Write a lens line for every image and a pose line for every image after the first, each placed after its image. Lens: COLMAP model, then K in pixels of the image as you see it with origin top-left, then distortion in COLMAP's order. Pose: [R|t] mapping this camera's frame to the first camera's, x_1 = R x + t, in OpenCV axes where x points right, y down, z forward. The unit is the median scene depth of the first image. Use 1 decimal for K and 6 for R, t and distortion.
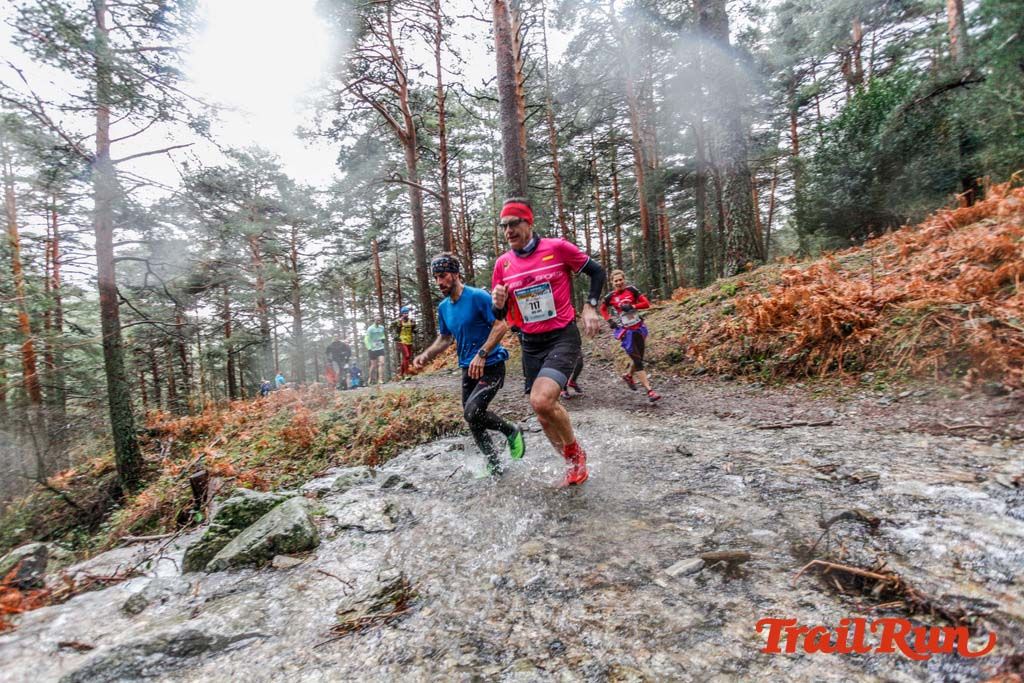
lens RADIAL K [[494.3, 0, 499.9], [0, 494.3, 340.6], [0, 0, 1]] dist [-0.040324, 0.028940]
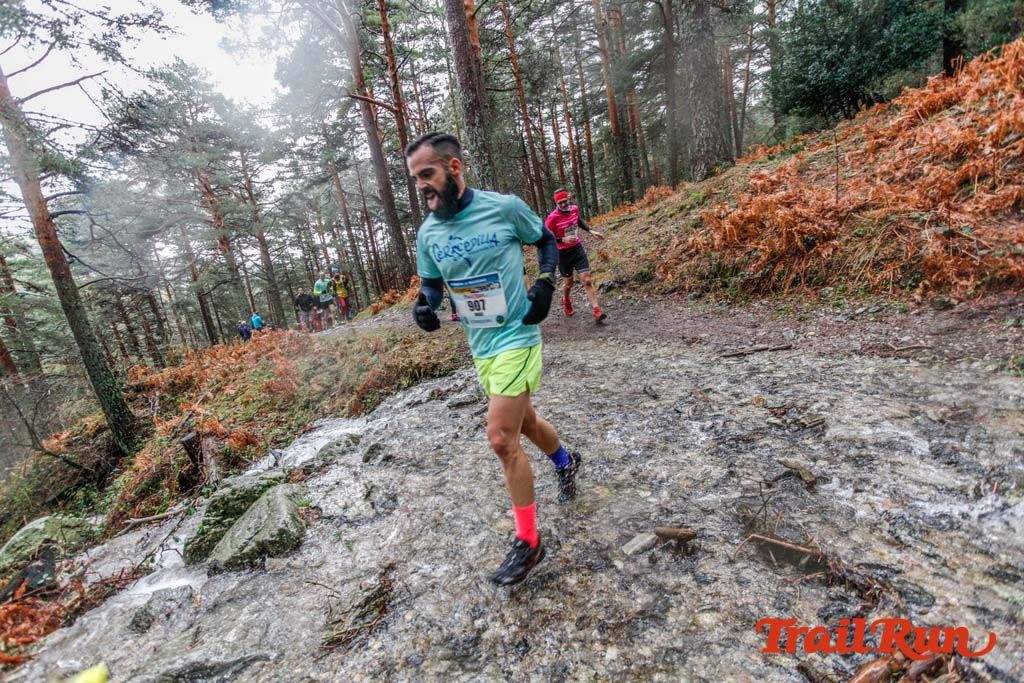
lens RADIAL K [[494.3, 0, 499.9], [0, 494.3, 340.6], [0, 0, 1]] dist [-0.040324, 0.028940]
pose [[0.994254, -0.103474, 0.027426, 0.019671], [0.096512, 0.977320, 0.188497, -0.051512], [-0.046309, -0.184766, 0.981691, 0.005370]]
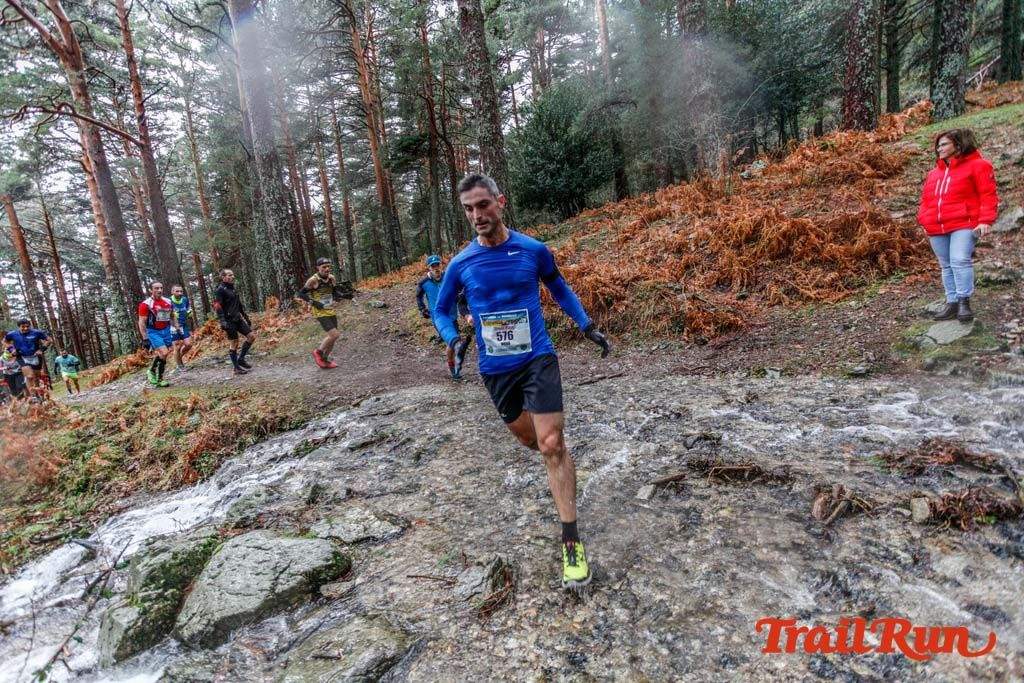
lens RADIAL K [[496.6, 0, 500.3], [0, 496.6, 341.0], [0, 0, 1]] dist [-0.041810, 0.033250]
pose [[0.847150, -0.095702, 0.522665, -0.183003], [0.052632, 0.993923, 0.096684, -0.042621], [-0.528741, -0.054397, 0.847038, -0.009807]]
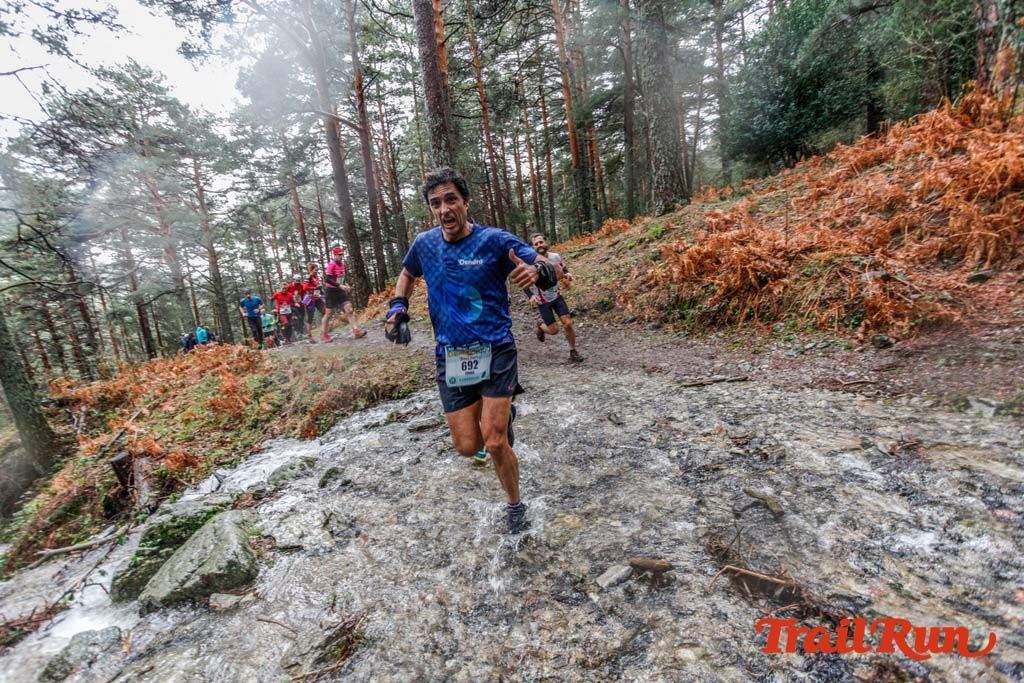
lens RADIAL K [[494.3, 0, 499.9], [0, 494.3, 340.6], [0, 0, 1]] dist [-0.040324, 0.028940]
pose [[0.990234, -0.066246, 0.122667, 0.007248], [0.047748, 0.987829, 0.148031, -0.051424], [-0.130981, -0.140728, 0.981346, 0.011936]]
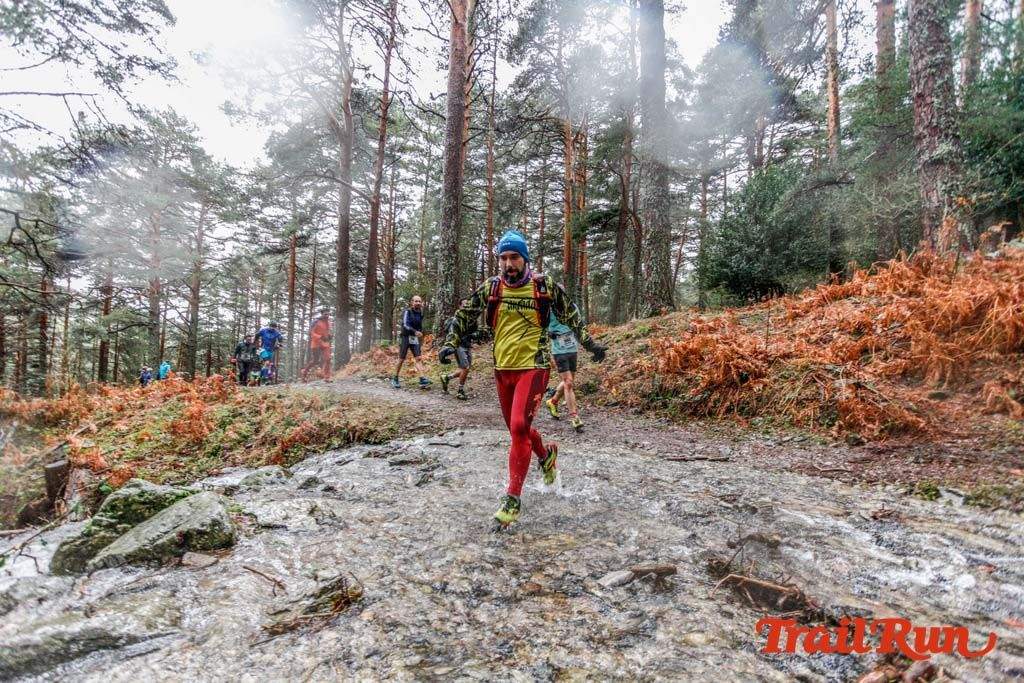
lens RADIAL K [[494.3, 0, 499.9], [0, 494.3, 340.6], [0, 0, 1]] dist [-0.040324, 0.028940]
pose [[0.976958, 0.120439, 0.176206, -0.027845], [-0.113598, 0.992345, -0.048444, 0.007494], [-0.180691, 0.027311, 0.983161, -0.003246]]
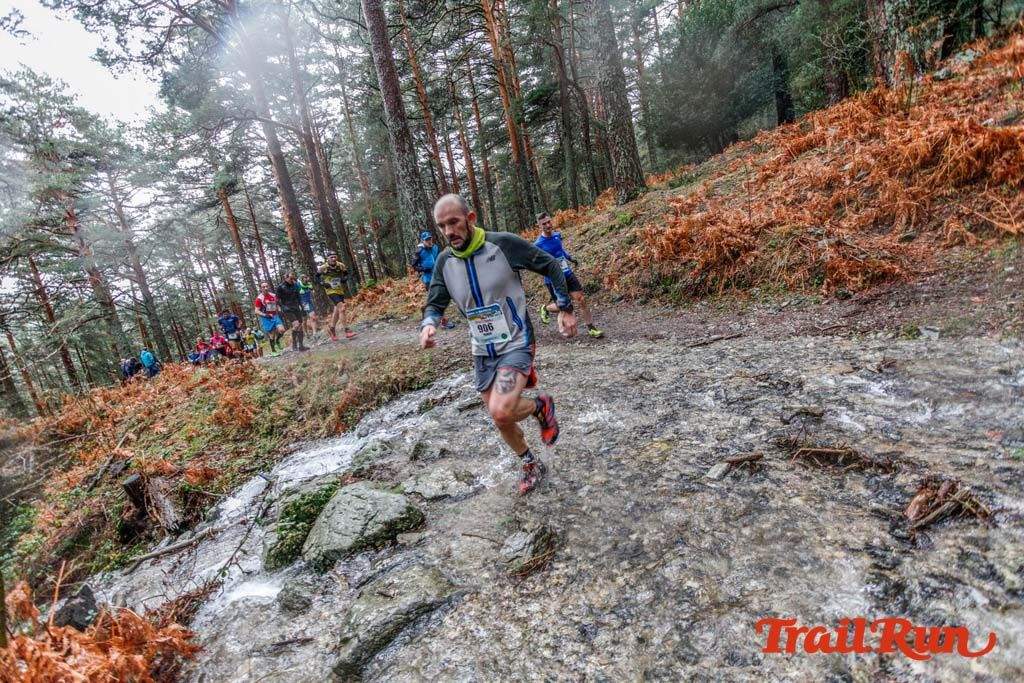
lens RADIAL K [[495.7, 0, 499.7], [0, 495.7, 341.2], [0, 0, 1]] dist [-0.040658, 0.030934]
pose [[0.958540, -0.156785, 0.237950, -0.125746], [0.119108, 0.979028, 0.165278, -0.054540], [-0.258873, -0.130084, 0.957112, -0.041959]]
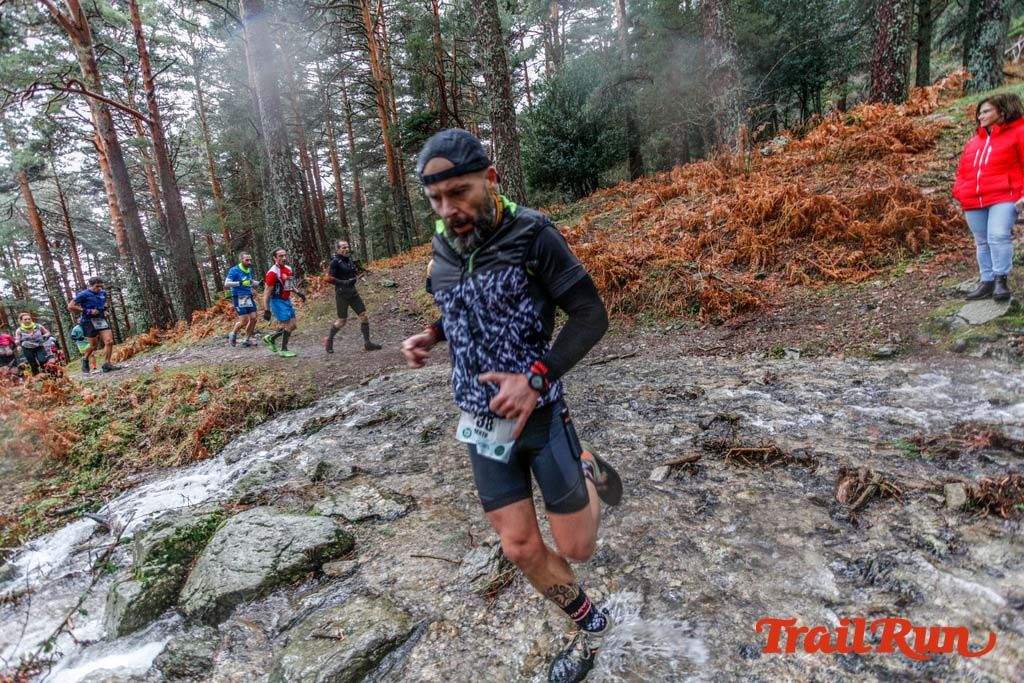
lens RADIAL K [[496.6, 0, 500.3], [0, 496.6, 341.0], [0, 0, 1]] dist [-0.041810, 0.033250]
pose [[0.859081, -0.107419, 0.500441, -0.174951], [0.048271, 0.990375, 0.129720, -0.035024], [-0.509559, -0.087283, 0.855997, 0.001608]]
